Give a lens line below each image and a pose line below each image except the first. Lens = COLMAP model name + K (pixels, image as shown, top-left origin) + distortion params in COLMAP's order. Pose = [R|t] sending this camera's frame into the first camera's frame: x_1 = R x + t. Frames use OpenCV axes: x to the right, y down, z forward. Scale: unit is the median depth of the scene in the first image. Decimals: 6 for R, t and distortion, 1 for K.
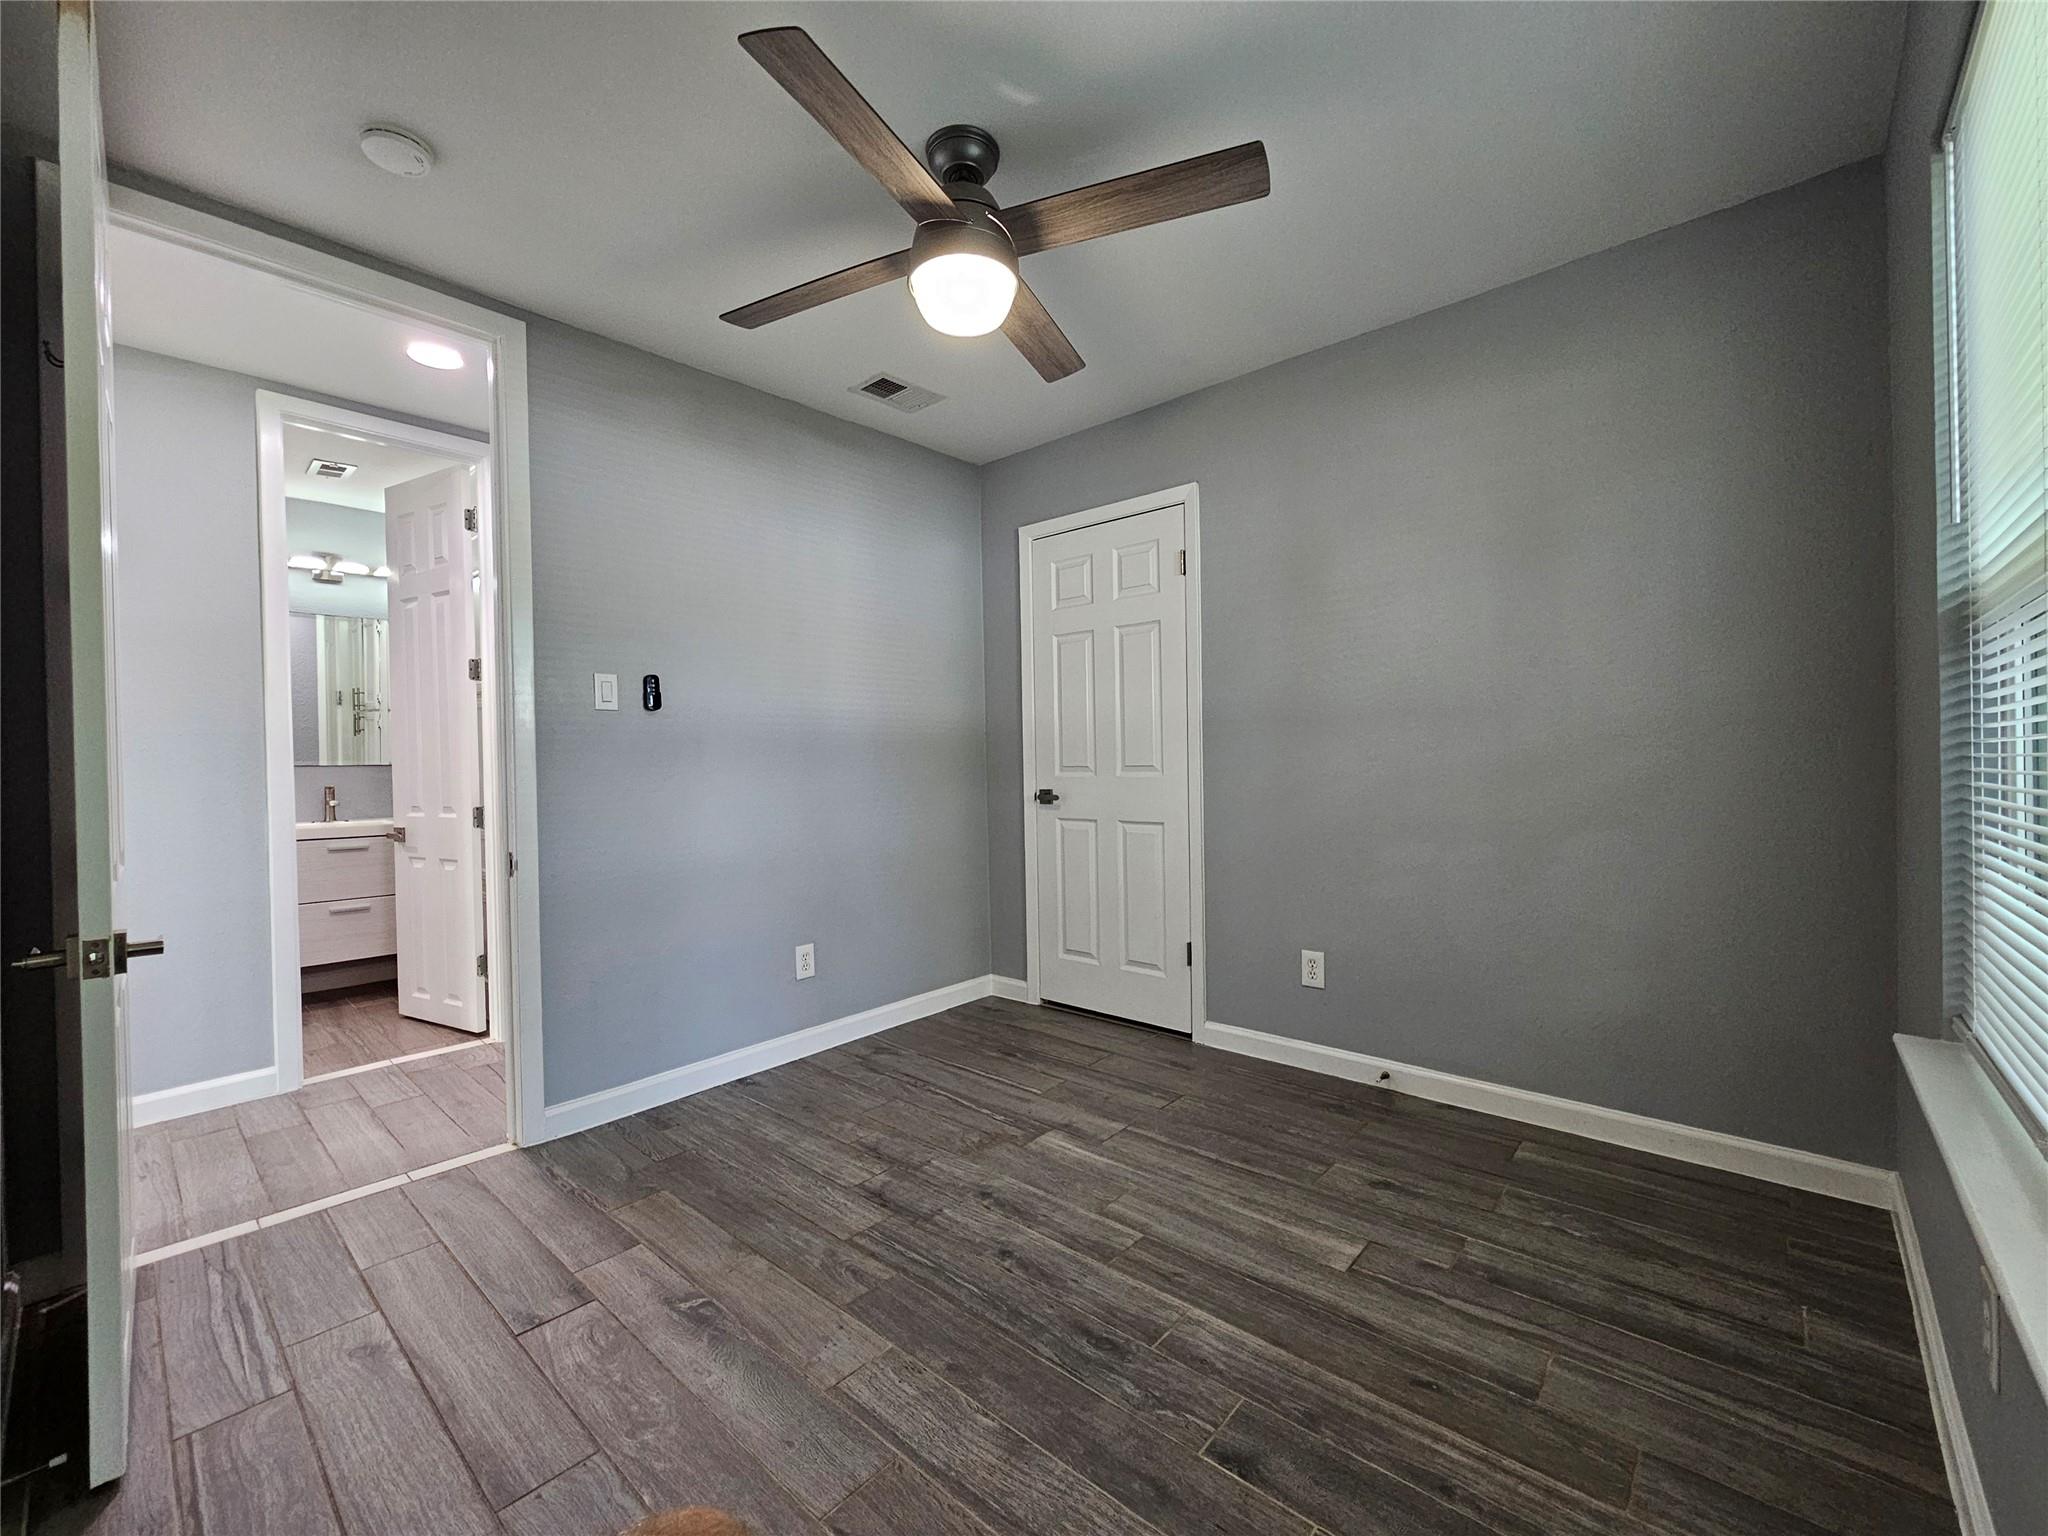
lens RADIAL K [[844.0, 0, 1022.2], [0, 844.0, 774.0], [0, 0, 1]] dist [-0.001504, 0.001815]
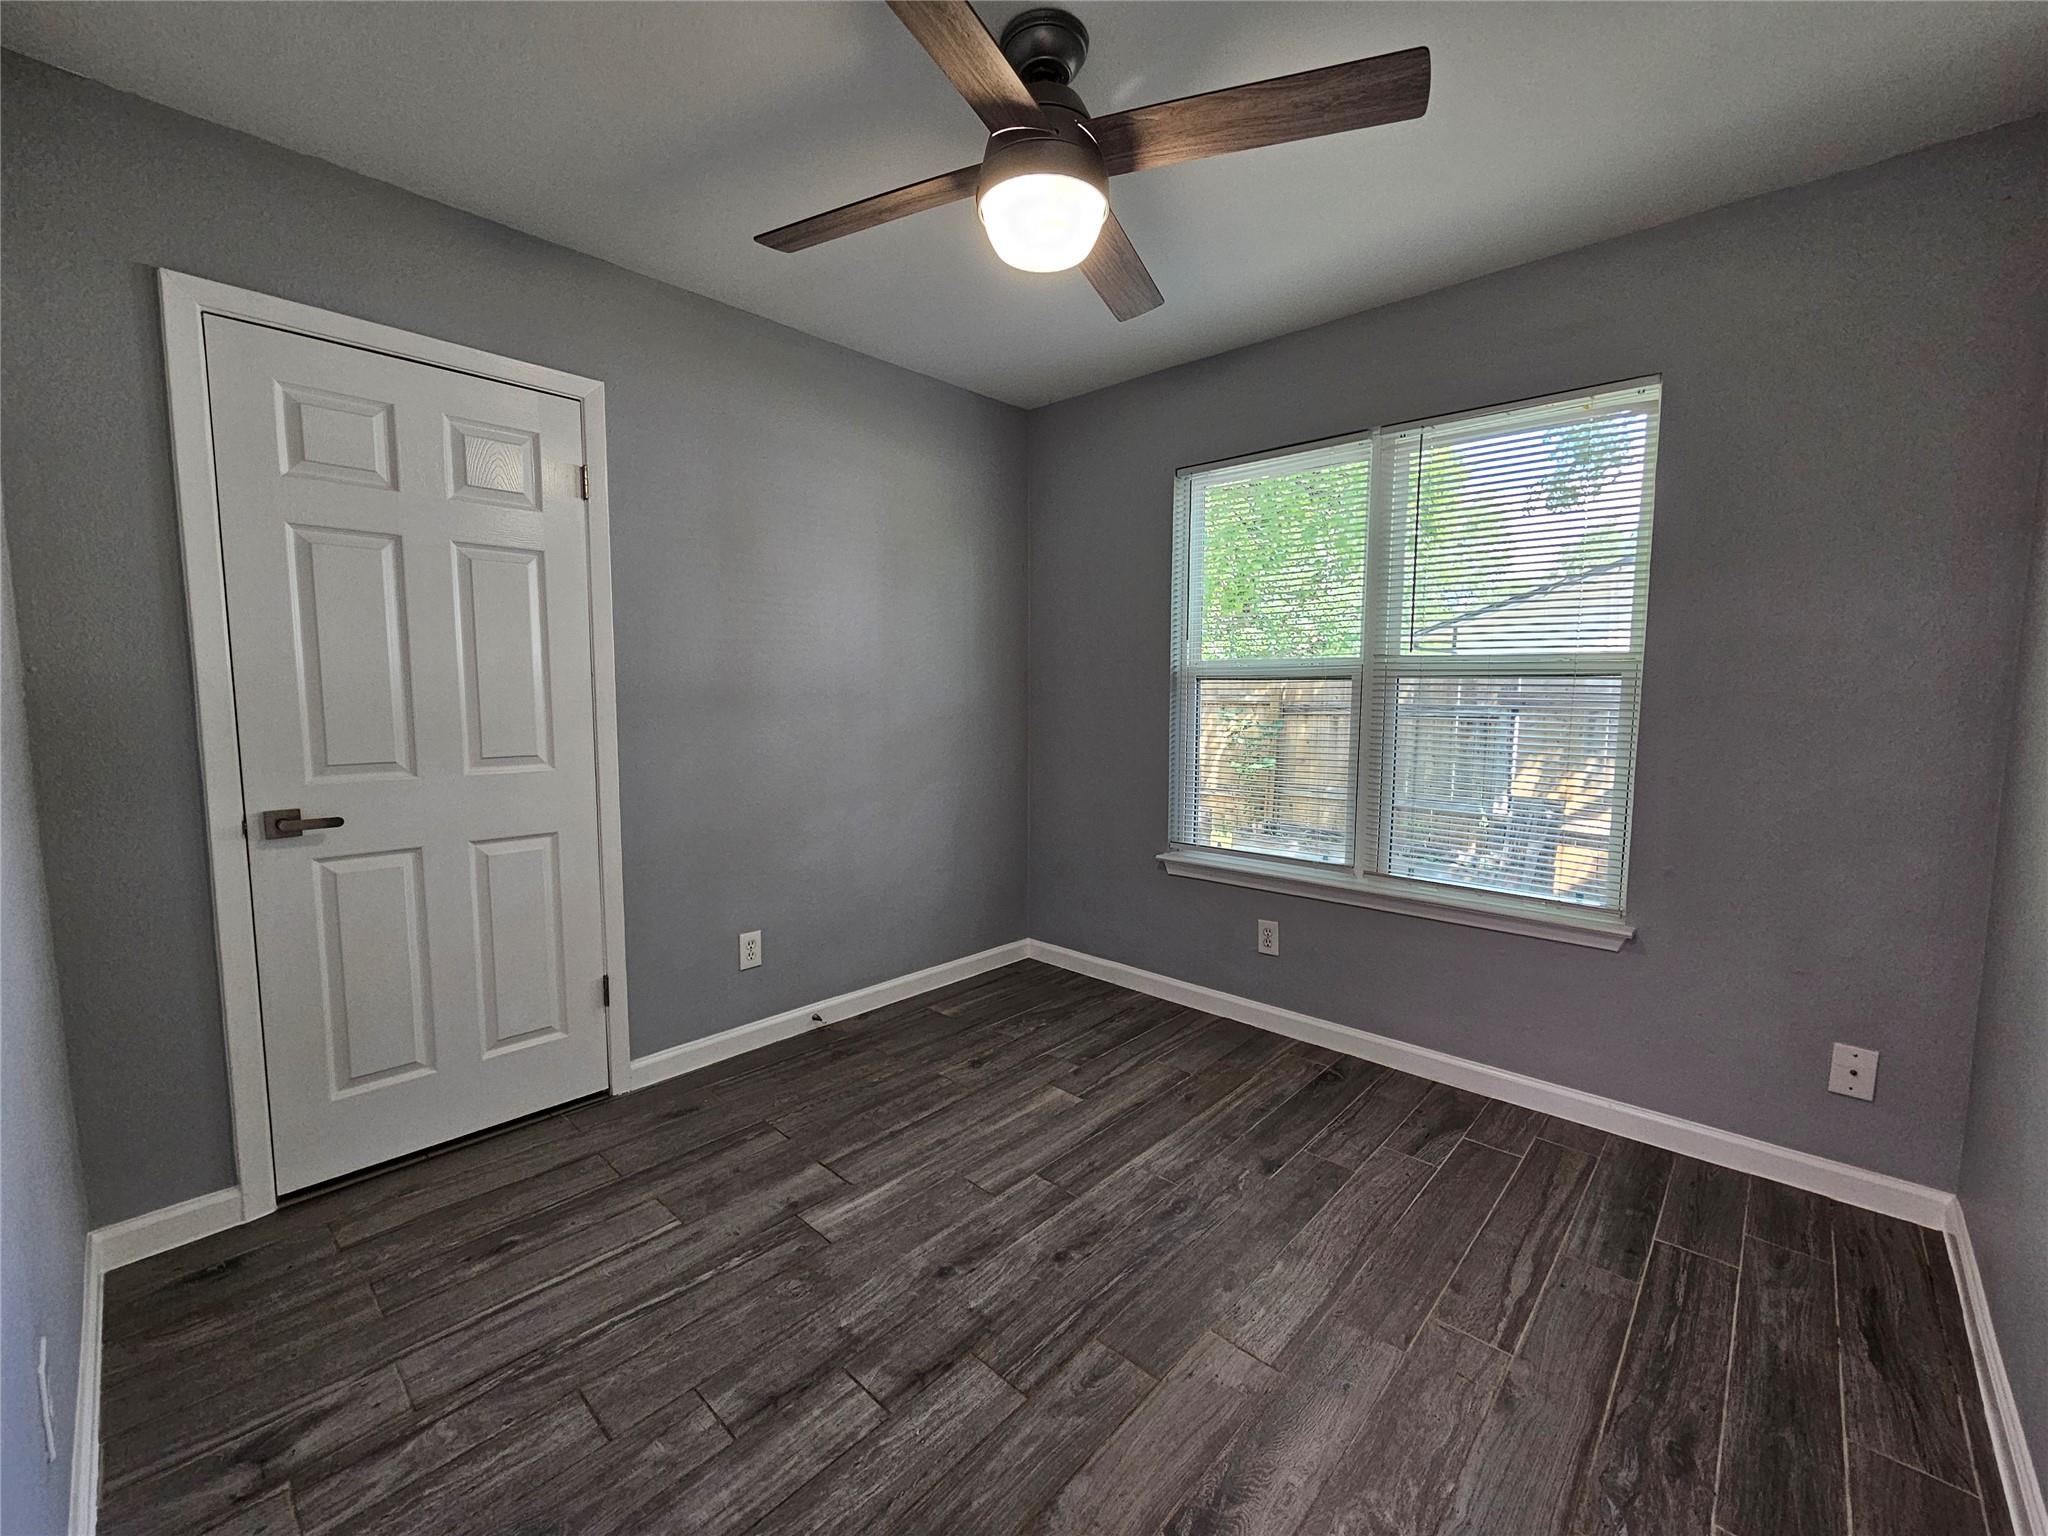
lens RADIAL K [[844.0, 0, 1022.2], [0, 844.0, 774.0], [0, 0, 1]] dist [-0.001504, 0.001815]
pose [[0.015469, -0.085340, 0.996232, -0.768190], [0.009812, 0.996316, 0.085195, -0.071439], [-0.999832, 0.008458, 0.016249, 0.809791]]
